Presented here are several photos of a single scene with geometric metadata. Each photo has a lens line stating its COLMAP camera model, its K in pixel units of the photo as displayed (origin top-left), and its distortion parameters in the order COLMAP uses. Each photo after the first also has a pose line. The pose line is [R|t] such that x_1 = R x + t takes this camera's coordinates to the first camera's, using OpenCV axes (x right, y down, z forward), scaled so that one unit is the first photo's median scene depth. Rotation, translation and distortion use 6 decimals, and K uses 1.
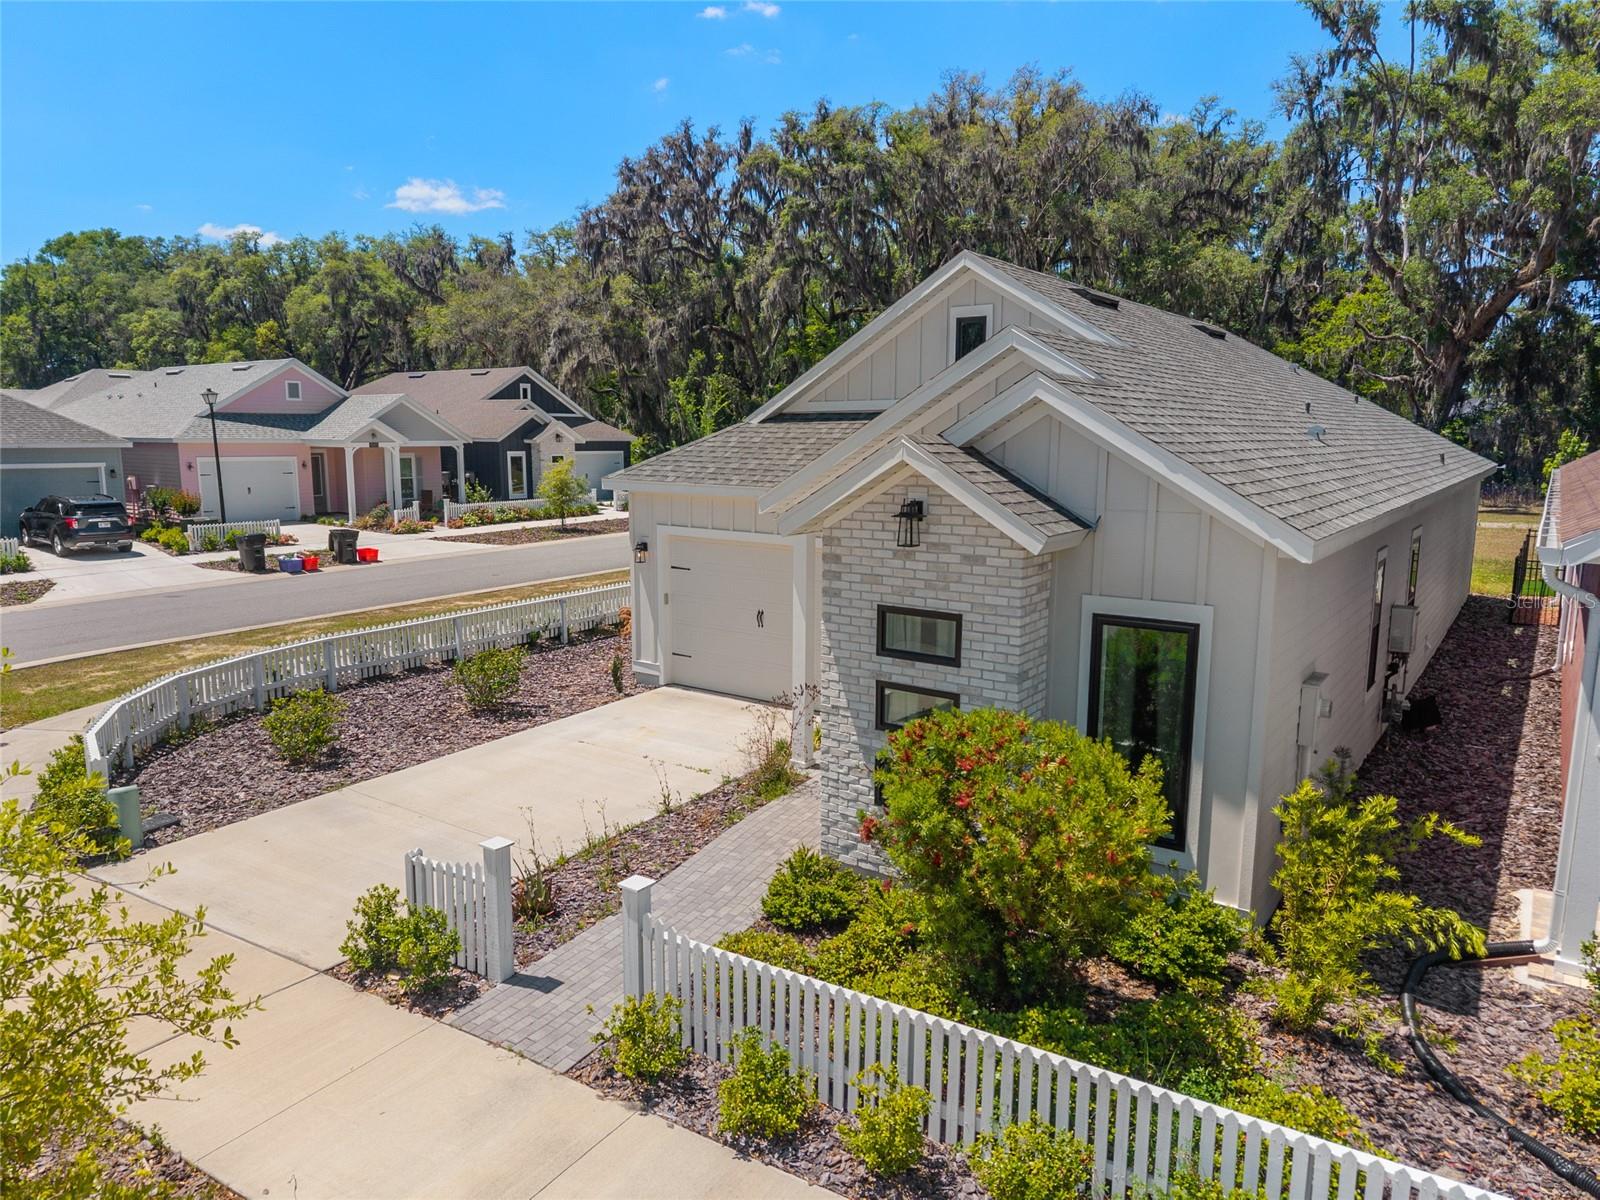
lens RADIAL K [[1068.2, 0, 790.1], [0, 1068.2, 604.6], [0, 0, 1]] dist [0.022530, -0.018583]
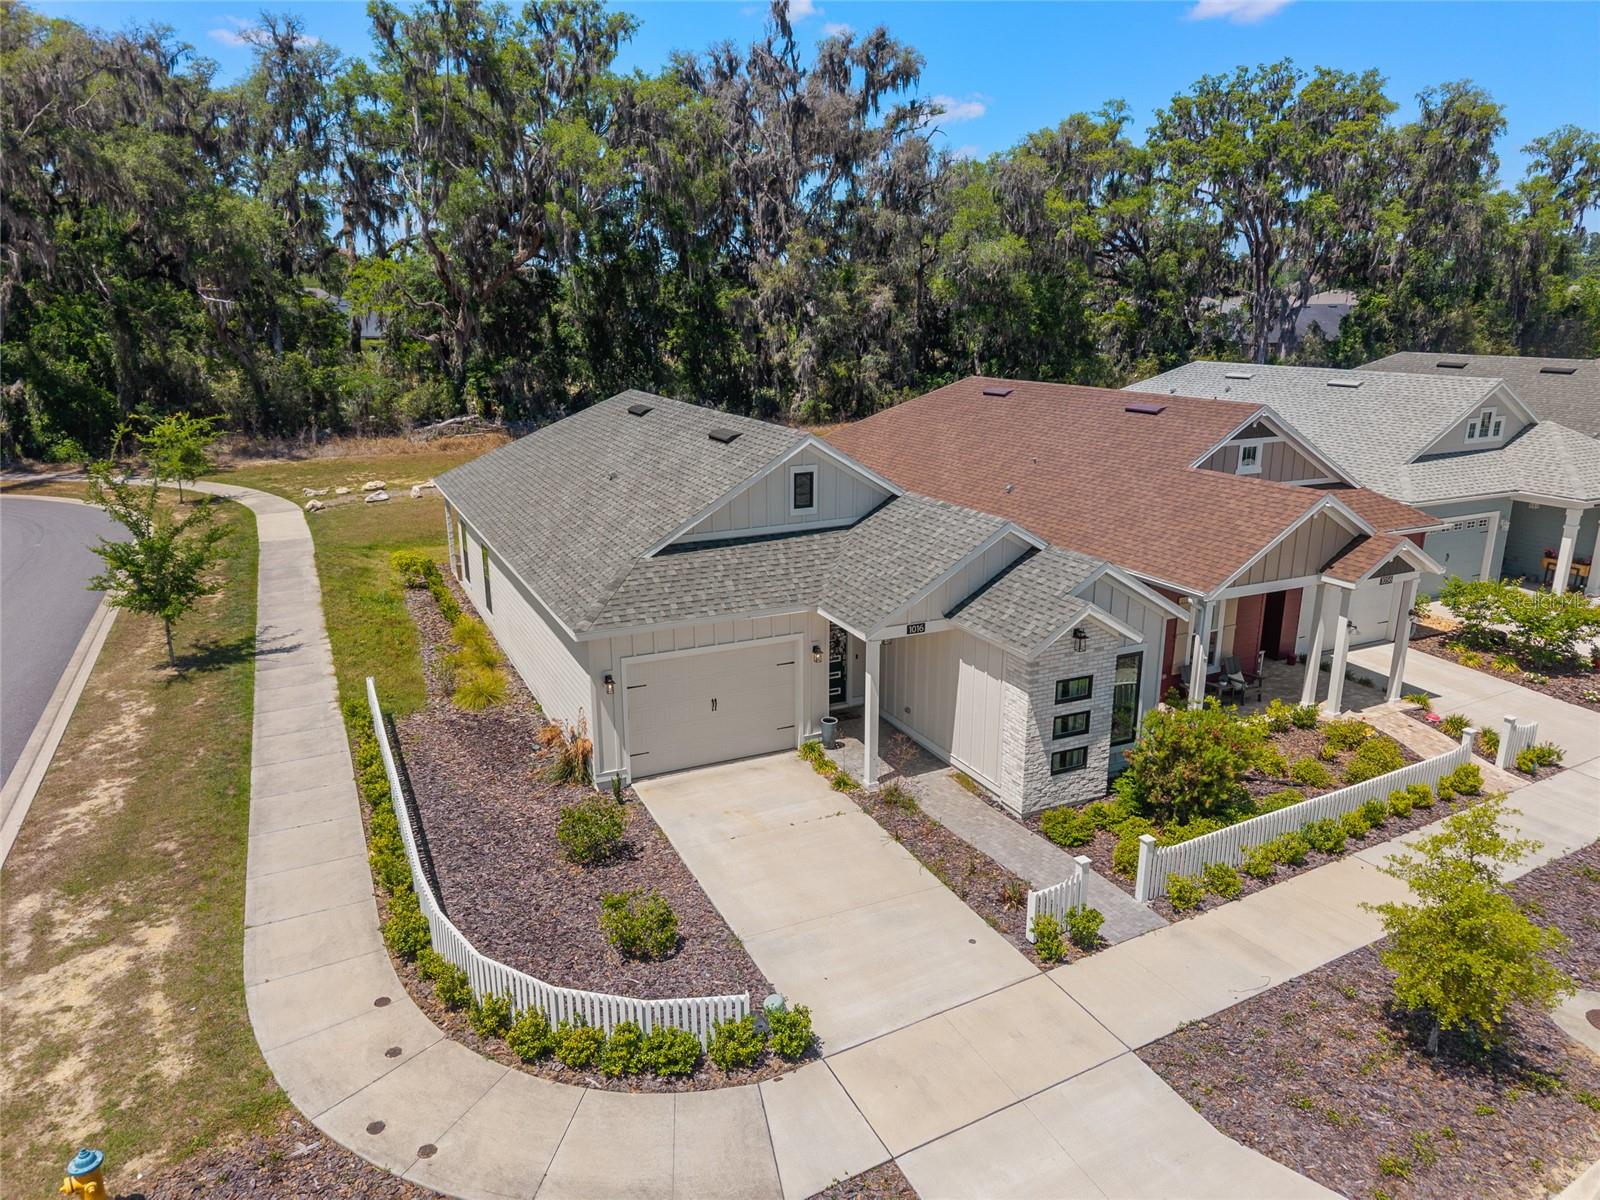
lens RADIAL K [[1068.2, 0, 790.1], [0, 1068.2, 604.6], [0, 0, 1]] dist [0.022530, -0.018583]
pose [[0.489263, -0.243983, 0.837313, -0.353710], [0.144761, 0.969473, 0.197906, -0.119068], [-0.860038, 0.024382, 0.509647, 0.077355]]
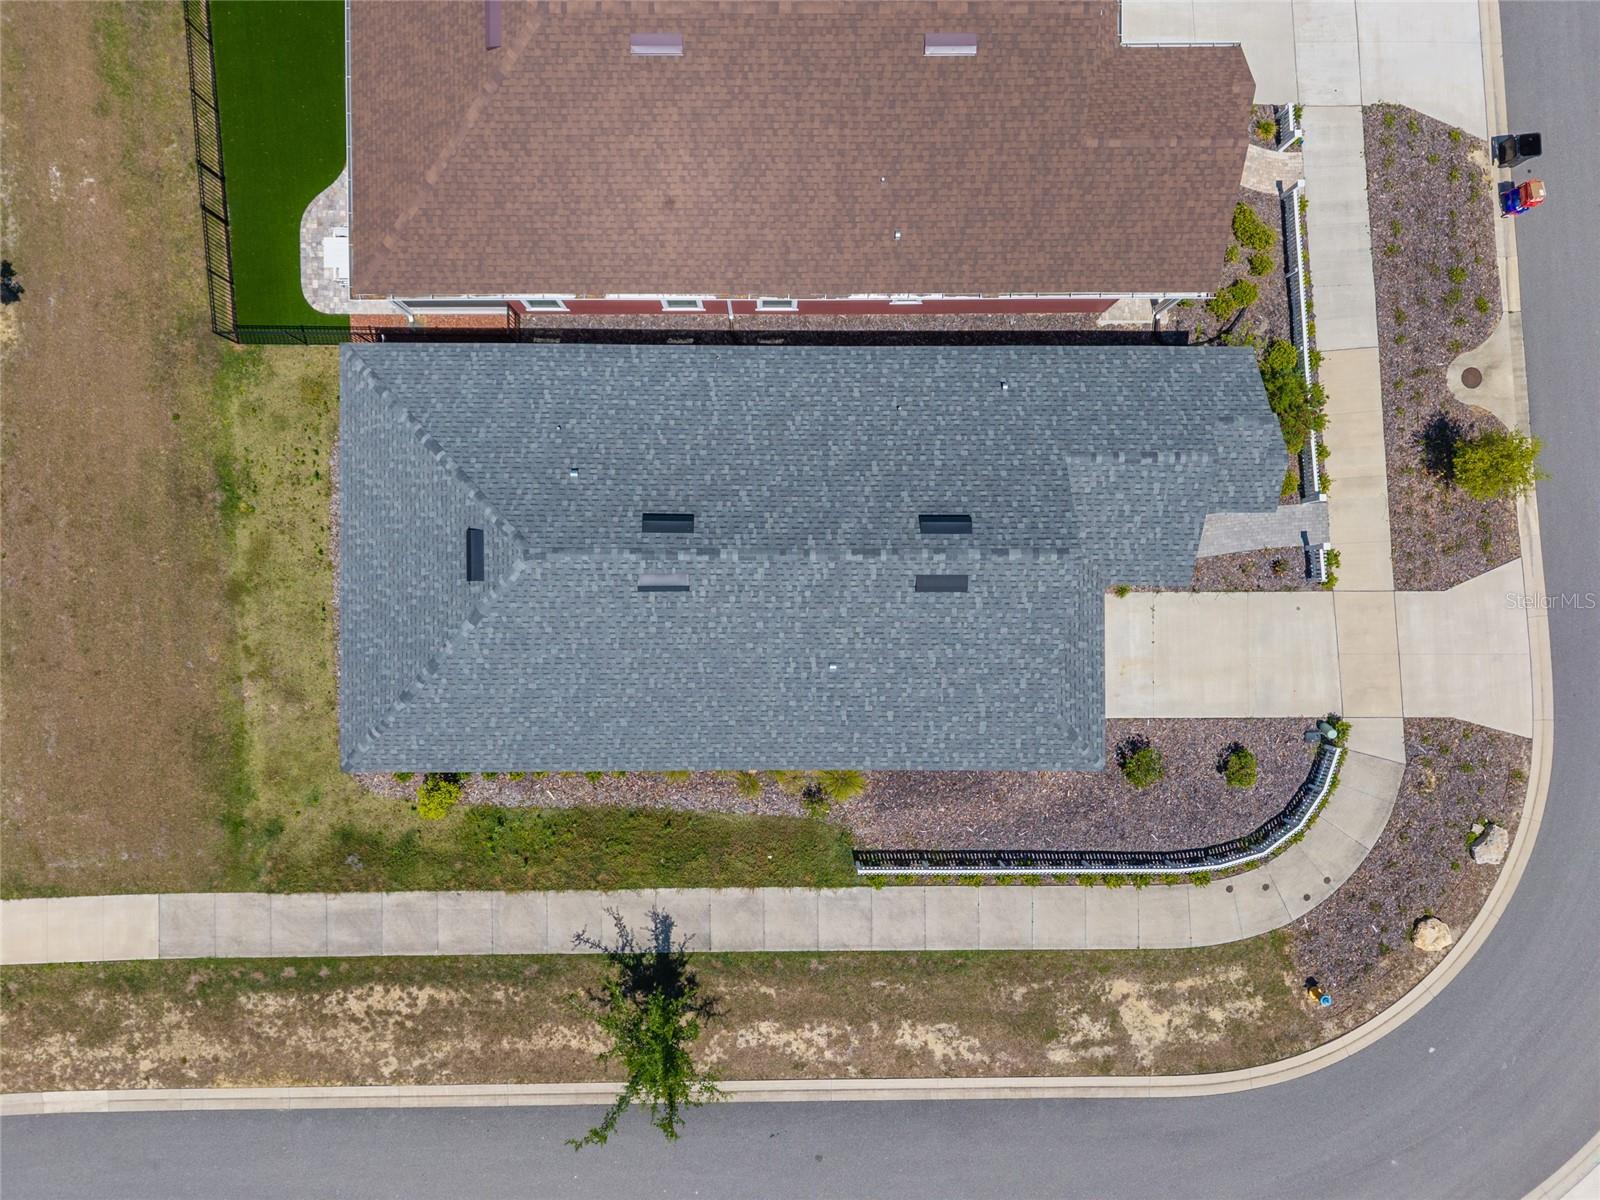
lens RADIAL K [[1070.7, 0, 790.4], [0, 1070.7, 606.5], [0, 0, 1]] dist [0.033094, -0.031695]
pose [[-0.583997, -0.811537, -0.018868, 0.118620], [0.111750, -0.103396, 0.988343, -0.619680], [-0.804027, 0.575080, 0.151072, 0.347738]]
